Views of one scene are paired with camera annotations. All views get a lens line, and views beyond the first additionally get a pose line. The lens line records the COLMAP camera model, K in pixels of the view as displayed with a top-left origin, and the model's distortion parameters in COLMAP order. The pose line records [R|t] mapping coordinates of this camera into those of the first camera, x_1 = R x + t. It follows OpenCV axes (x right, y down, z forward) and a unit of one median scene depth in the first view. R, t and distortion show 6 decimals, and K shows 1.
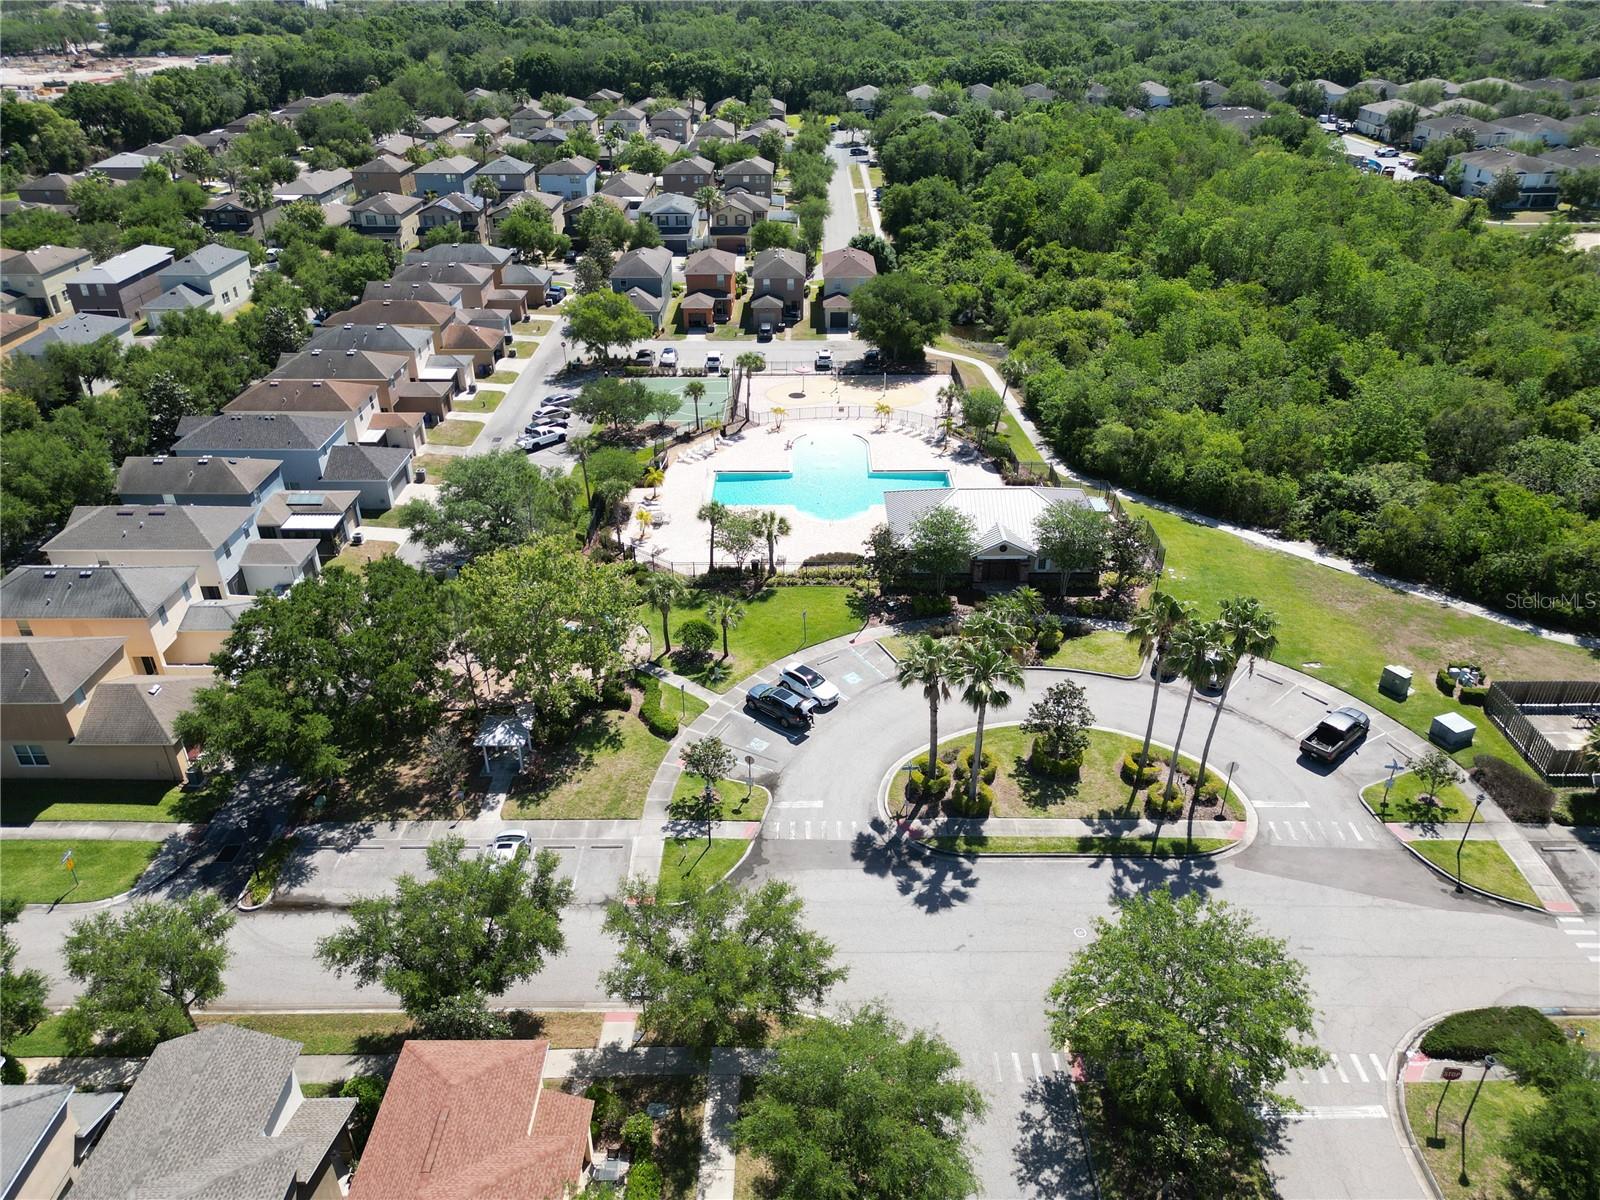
lens RADIAL K [[1131.9, 0, 800.0], [0, 1131.9, 600.0], [0, 0, 1]] dist [0.111778, -0.142636]
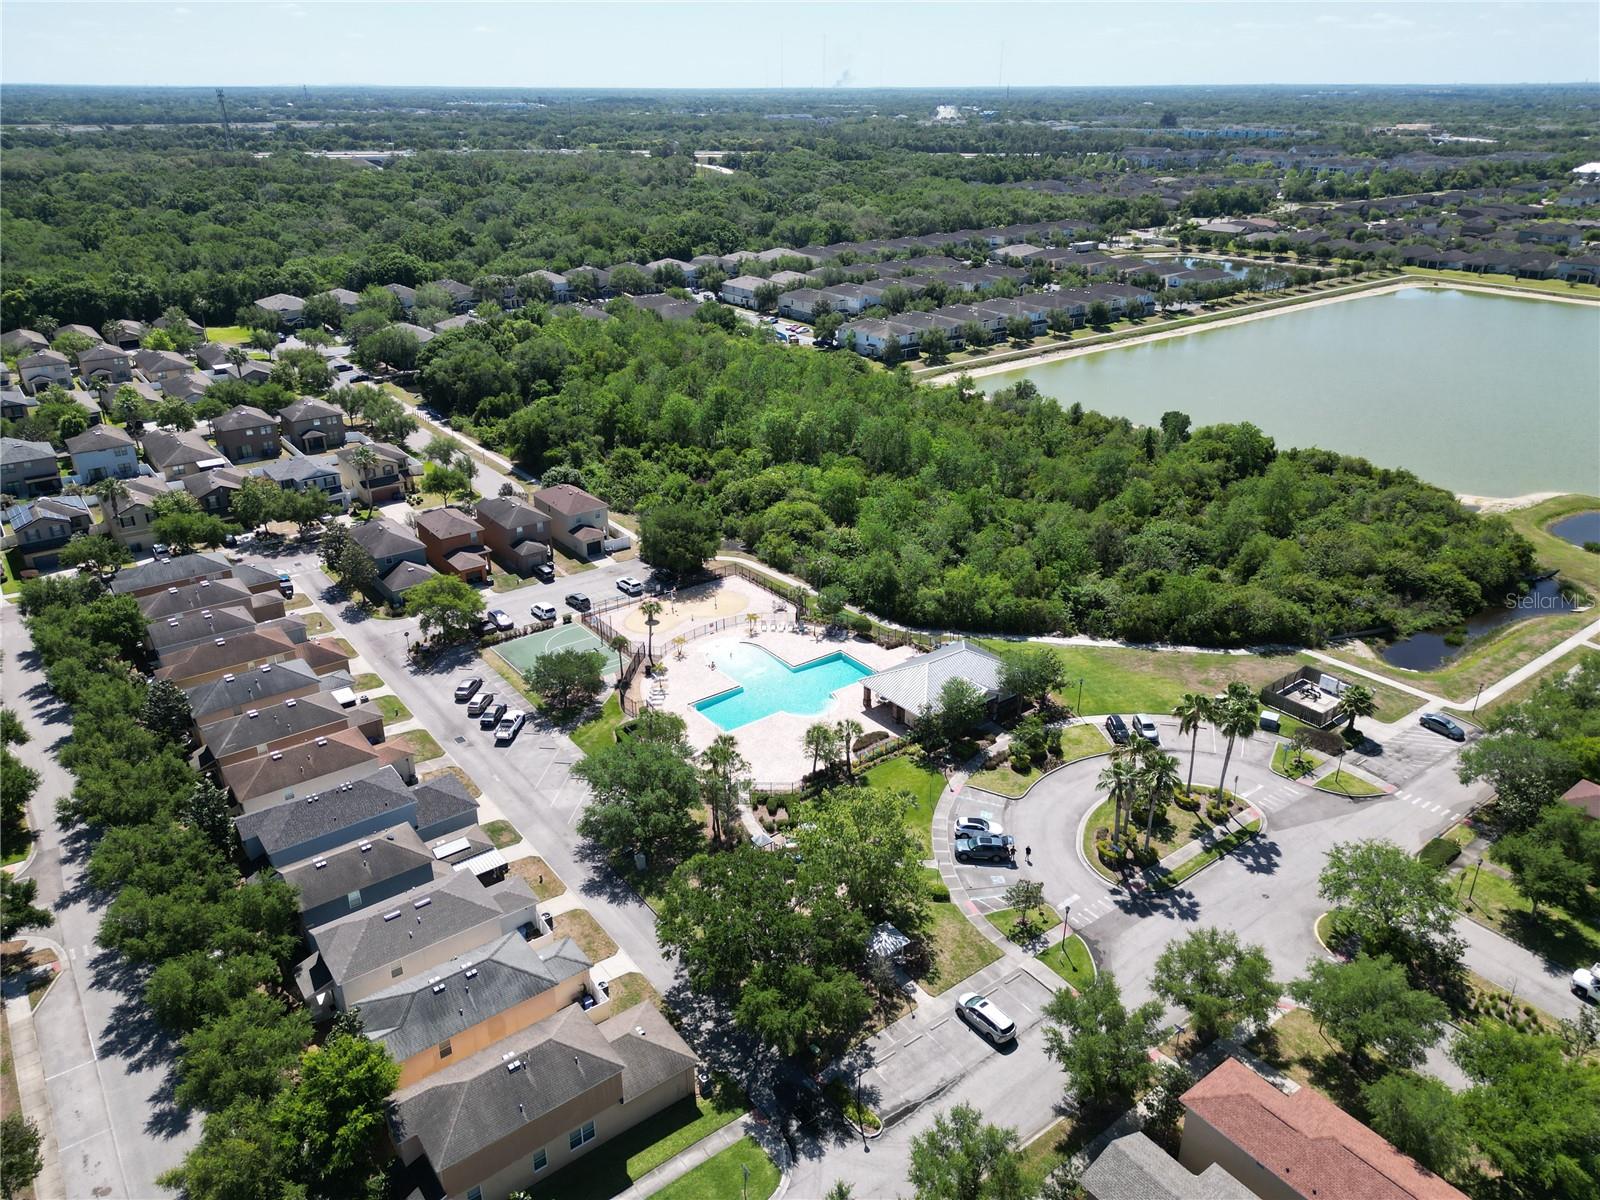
lens RADIAL K [[1131.9, 0, 800.0], [0, 1131.9, 600.0], [0, 0, 1]] dist [0.111778, -0.142636]
pose [[0.789095, -0.248787, 0.561635, -0.651691], [0.298634, 0.954363, 0.003175, -0.194796], [-0.536793, 0.165218, 0.827379, -0.074794]]
